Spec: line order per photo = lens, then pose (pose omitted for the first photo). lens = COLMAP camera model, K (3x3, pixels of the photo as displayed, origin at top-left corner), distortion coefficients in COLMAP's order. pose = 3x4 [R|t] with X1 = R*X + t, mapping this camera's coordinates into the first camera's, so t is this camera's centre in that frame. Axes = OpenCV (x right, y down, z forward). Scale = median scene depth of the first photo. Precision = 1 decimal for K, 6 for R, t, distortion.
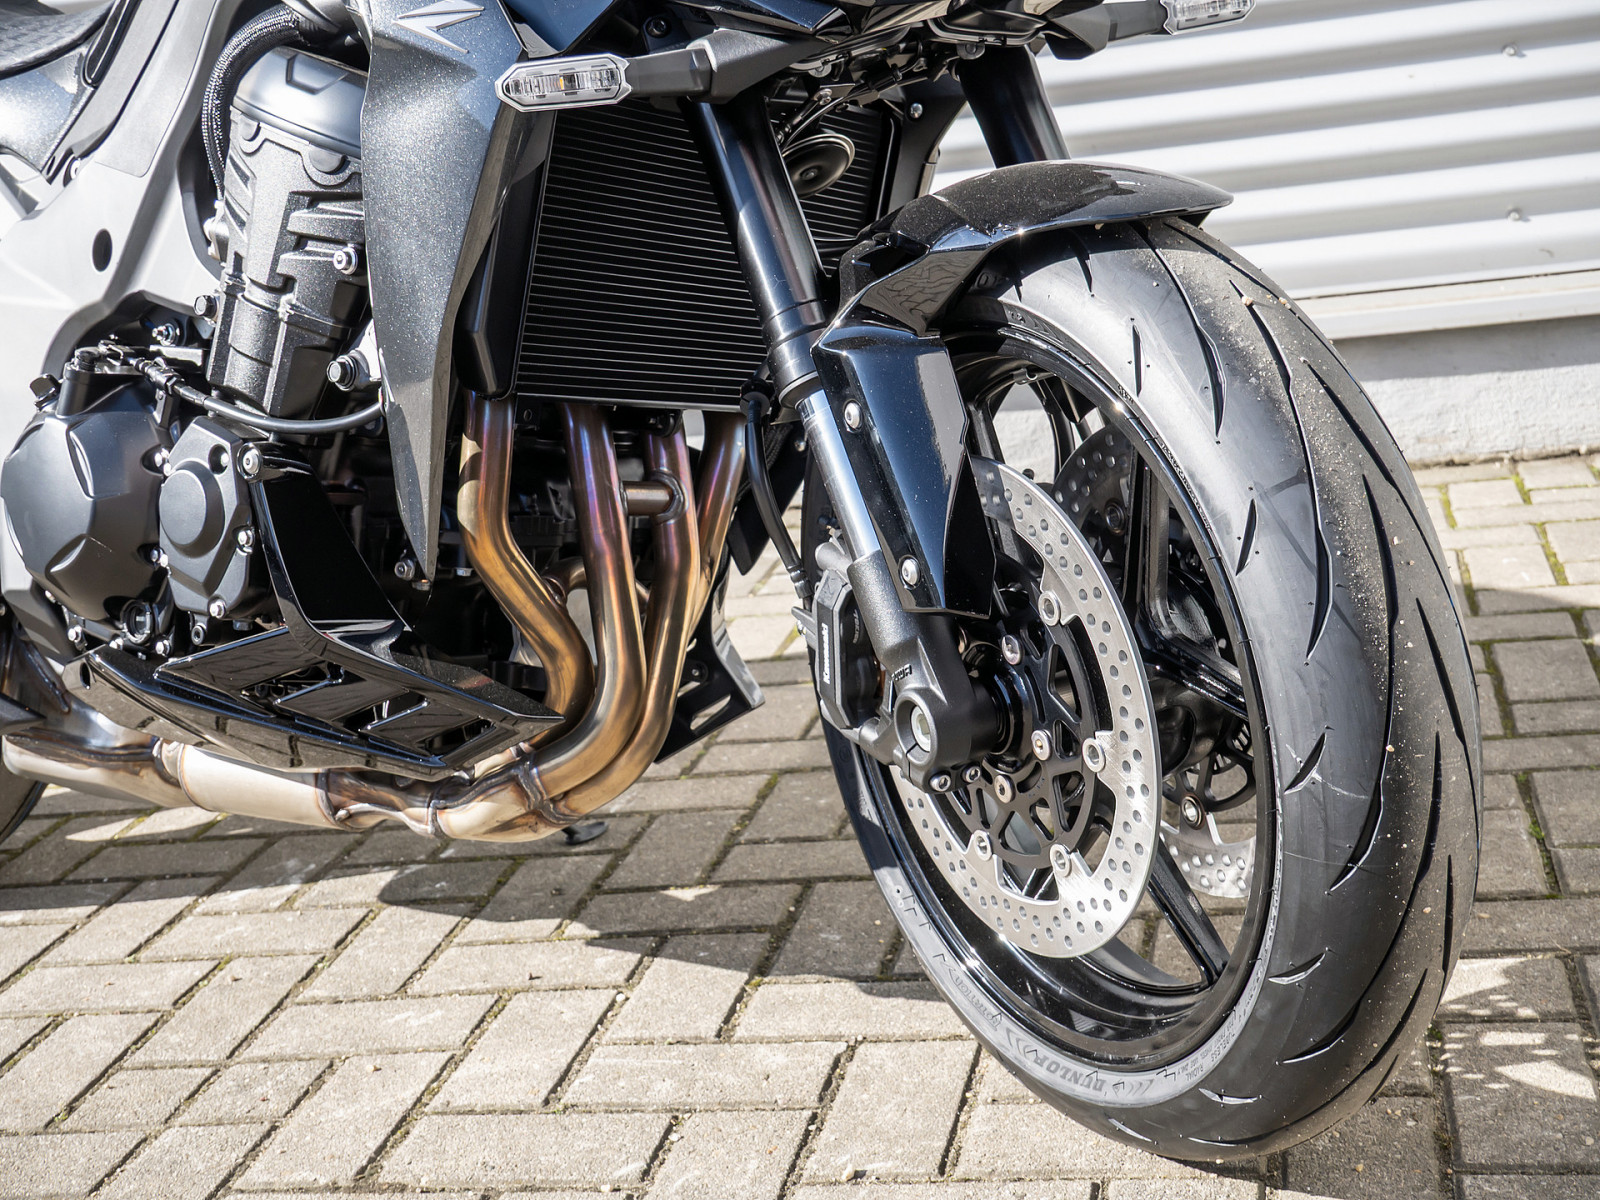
lens RADIAL K [[2171.2, 0, 790.6], [0, 2171.2, 617.6], [0, 0, 1]] dist [0.022815, 0.000000]
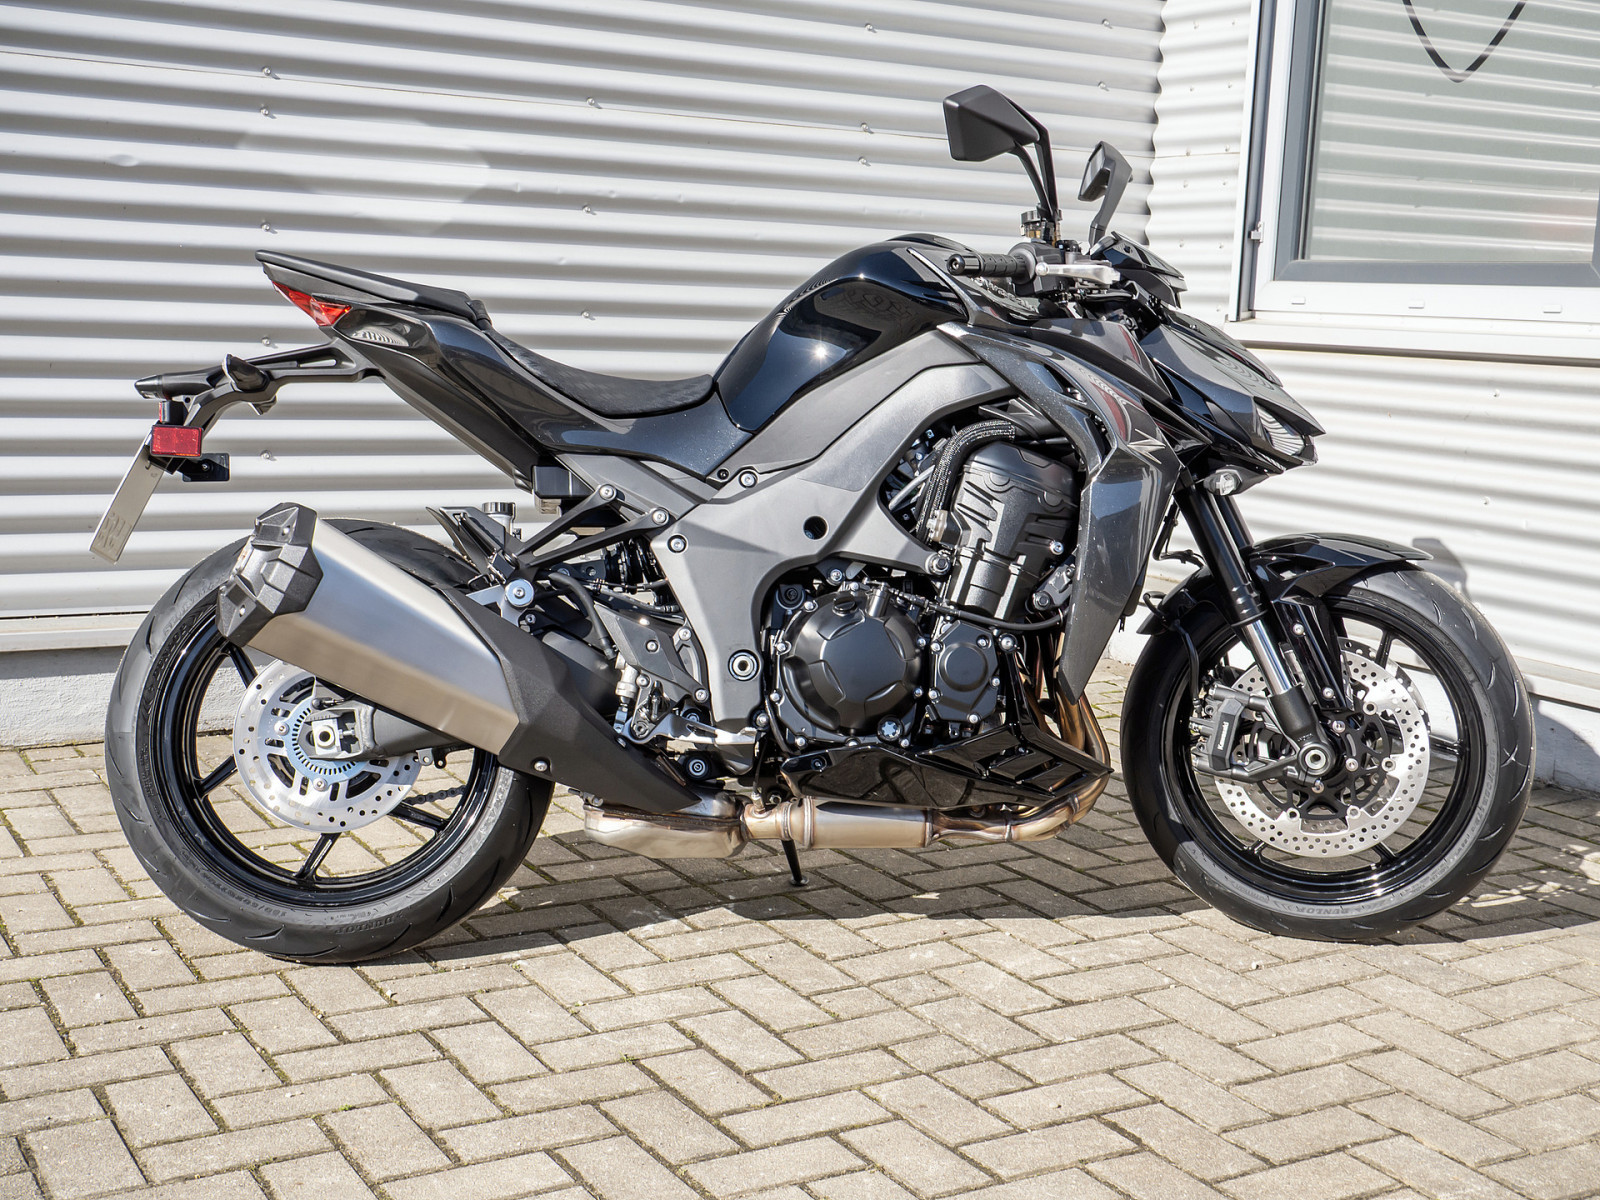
lens RADIAL K [[2018.5, 0, 802.9], [0, 2018.5, 610.5], [0, 0, 1]] dist [0.016133, 0.000000]
pose [[0.728342, 0.046006, 0.683668, -1.630201], [0.046573, 0.992112, -0.116378, 0.104301], [-0.683629, 0.116603, 0.720455, -0.209591]]
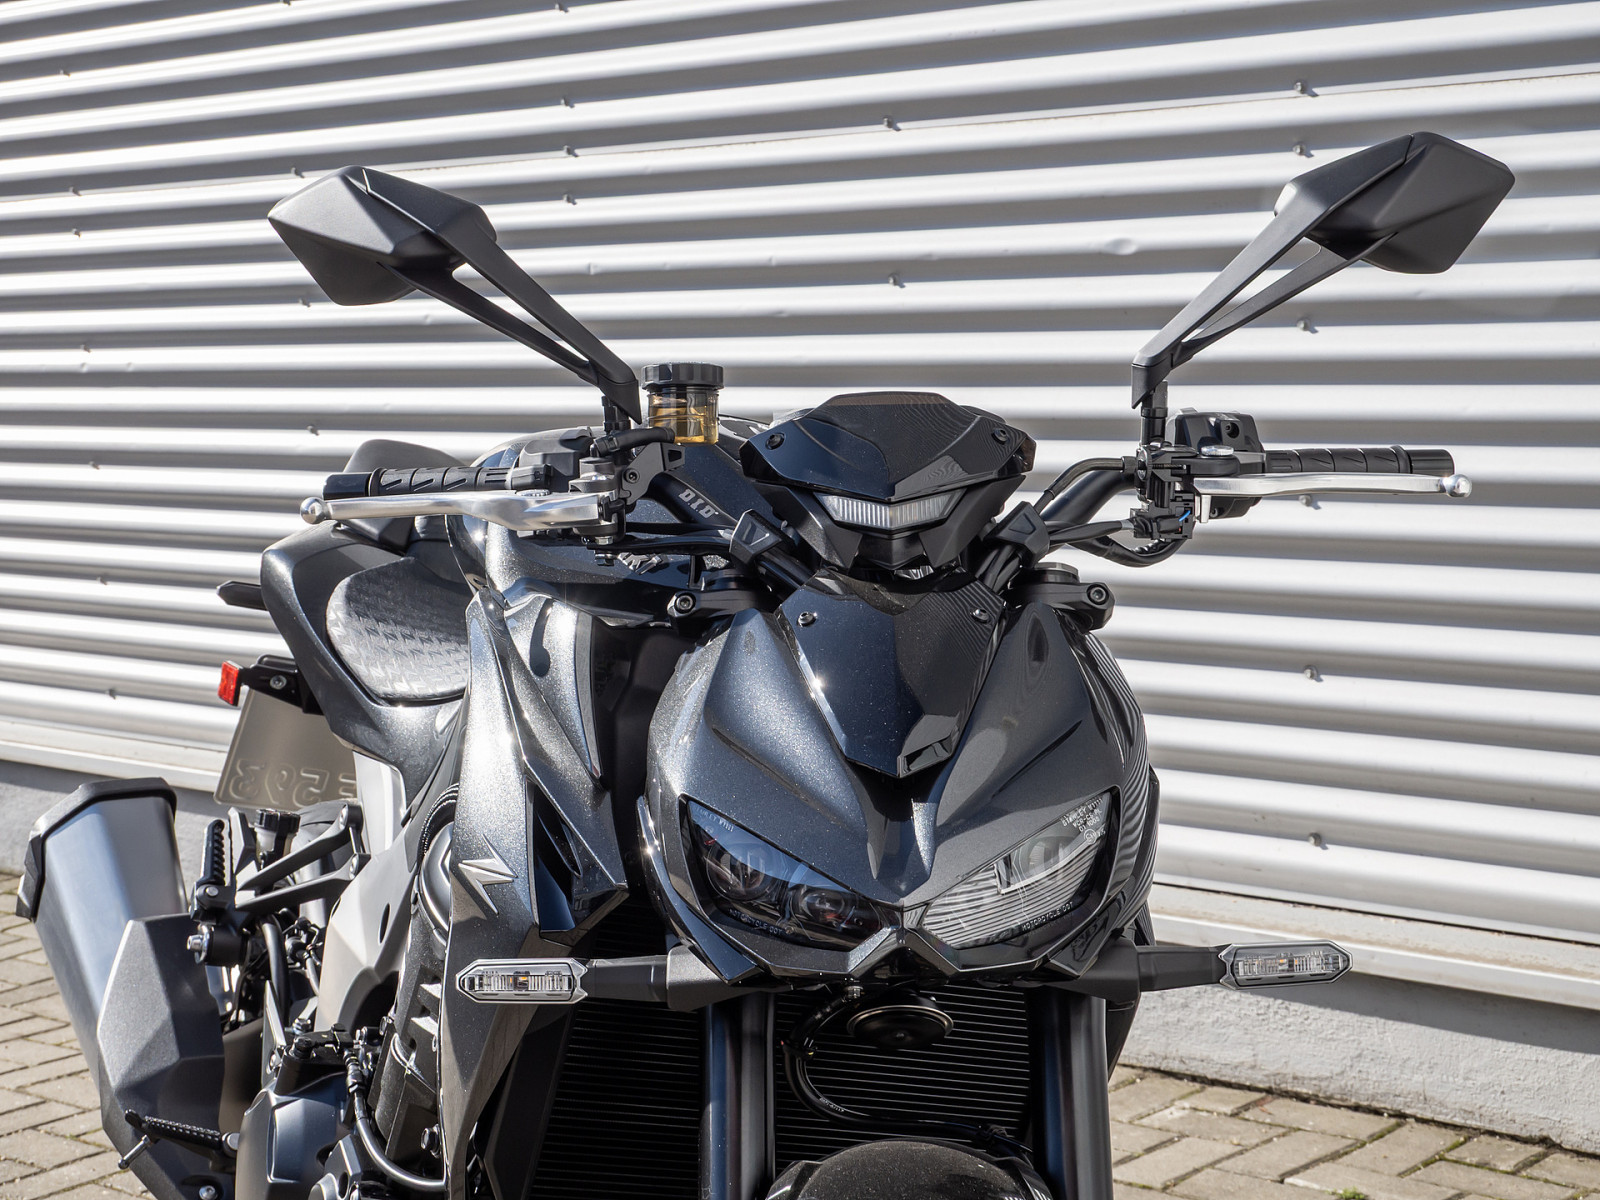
lens RADIAL K [[2781.5, 0, 799.2], [0, 2781.5, 592.1], [0, 0, 1]] dist [0.030125, 0.000000]
pose [[0.867052, 0.145423, -0.476522, 0.541474], [-0.193373, 0.979700, -0.052870, -0.328982], [0.459160, 0.137987, 0.877571, -0.139629]]
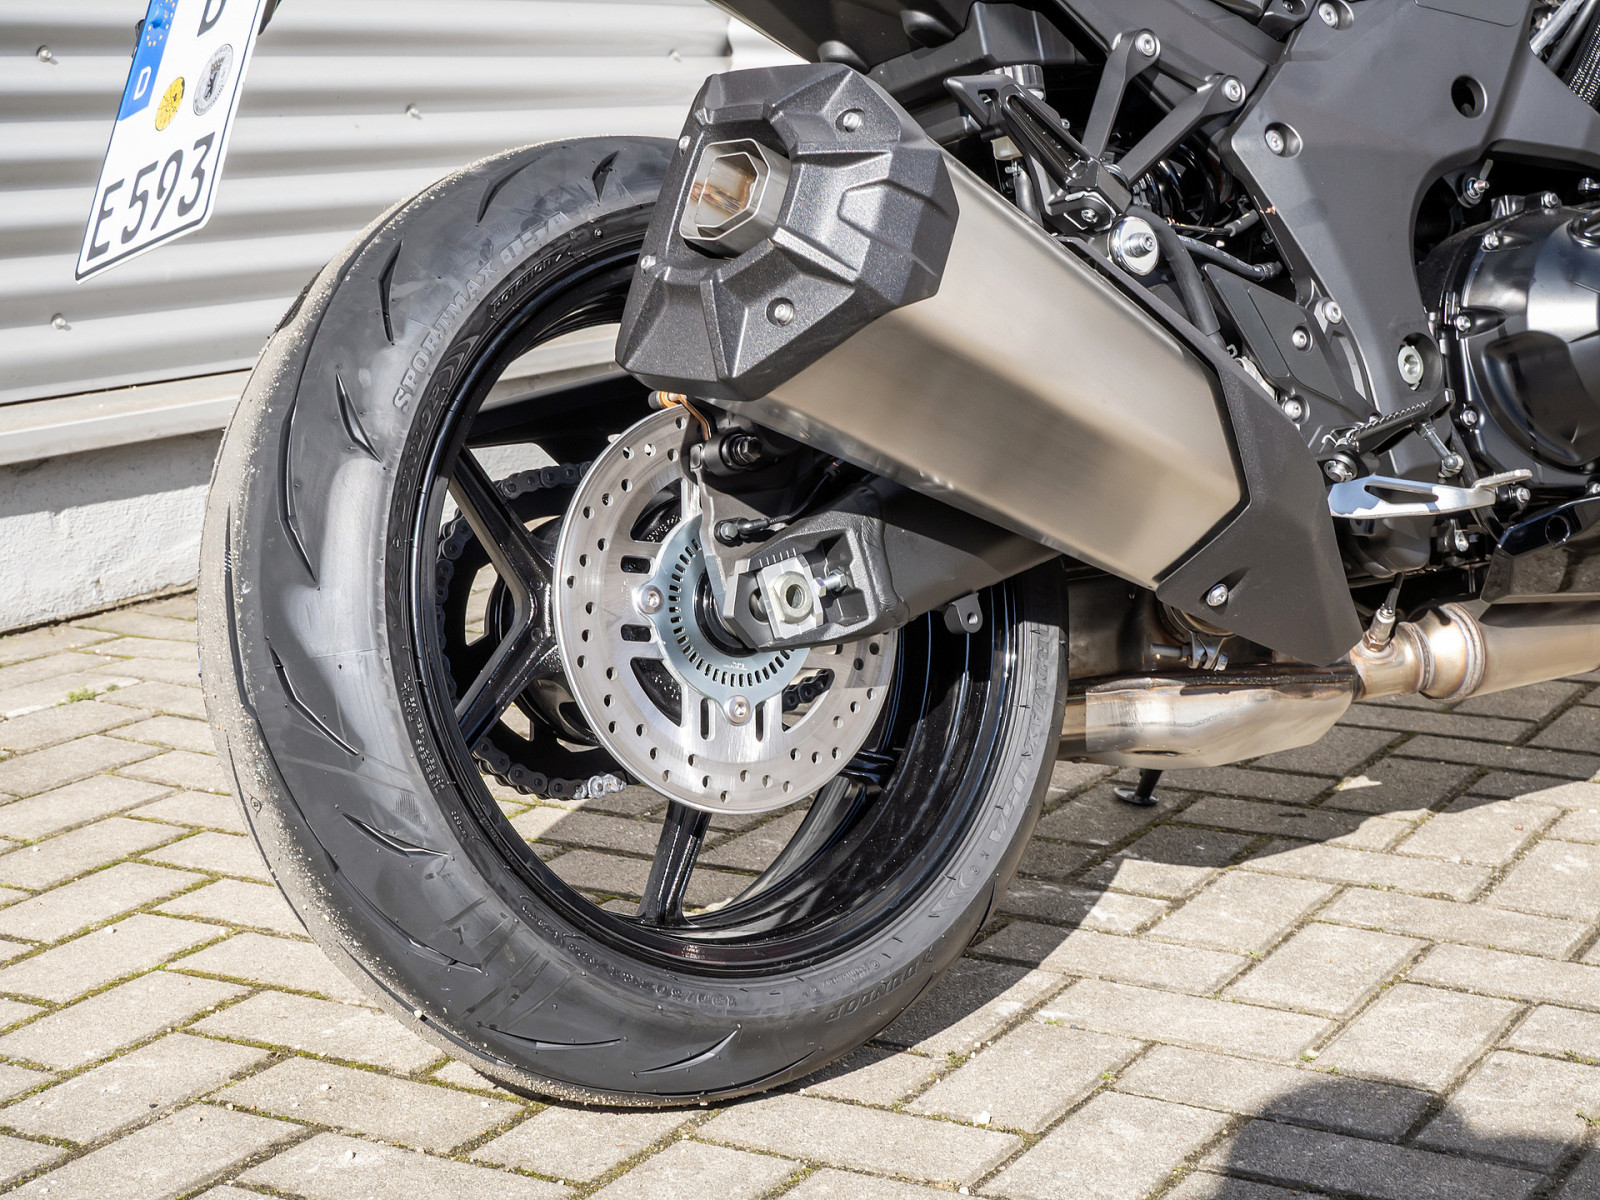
lens RADIAL K [[2873.9, 0, 797.5], [0, 2873.9, 608.1], [0, 0, 1]] dist [0.035690, 0.000000]
pose [[0.287526, -0.056158, 0.956125, -1.812368], [0.207833, 0.978151, -0.005048, -0.003374], [-0.934951, 0.200166, 0.292916, 1.061889]]
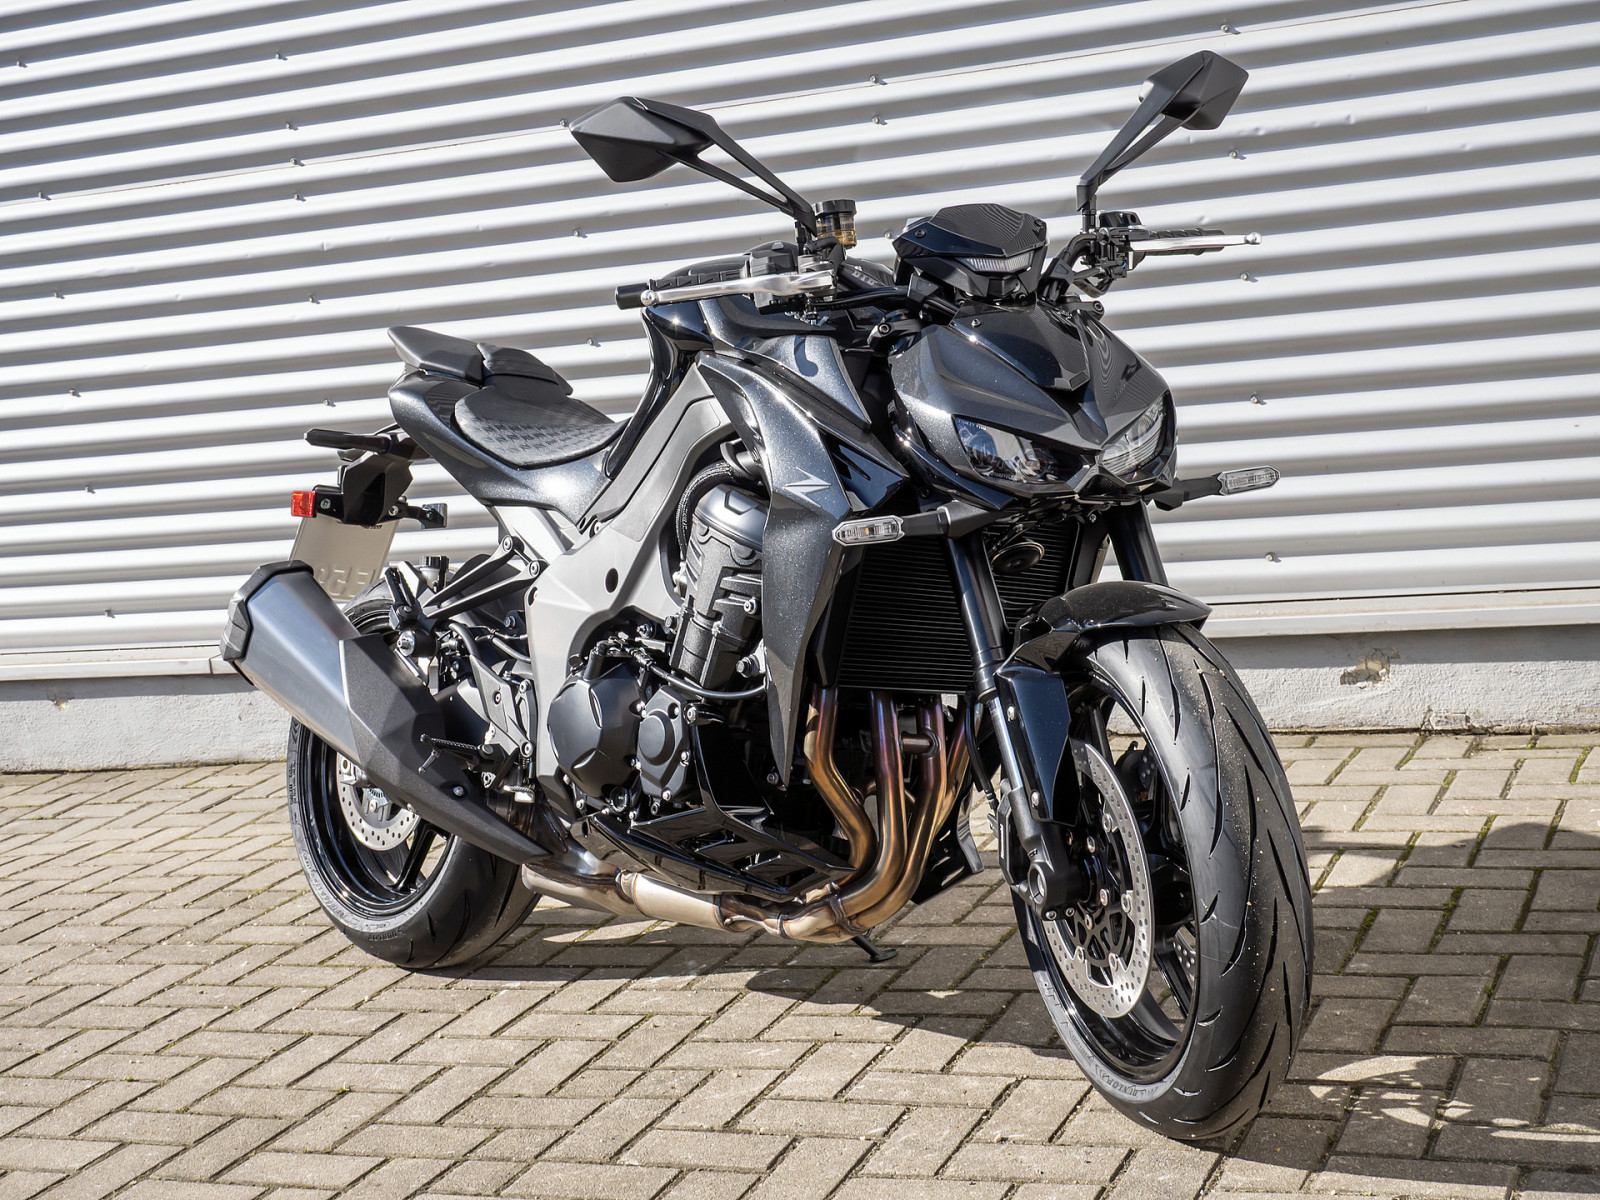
lens RADIAL K [[2280.3, 0, 808.0], [0, 2280.3, 595.6], [0, 0, 1]] dist [0.029302, 0.000000]
pose [[0.984341, 0.043410, -0.170847, 0.159544], [-0.059167, 0.994340, -0.088248, -0.008548], [0.166049, 0.096975, 0.981338, -0.820368]]
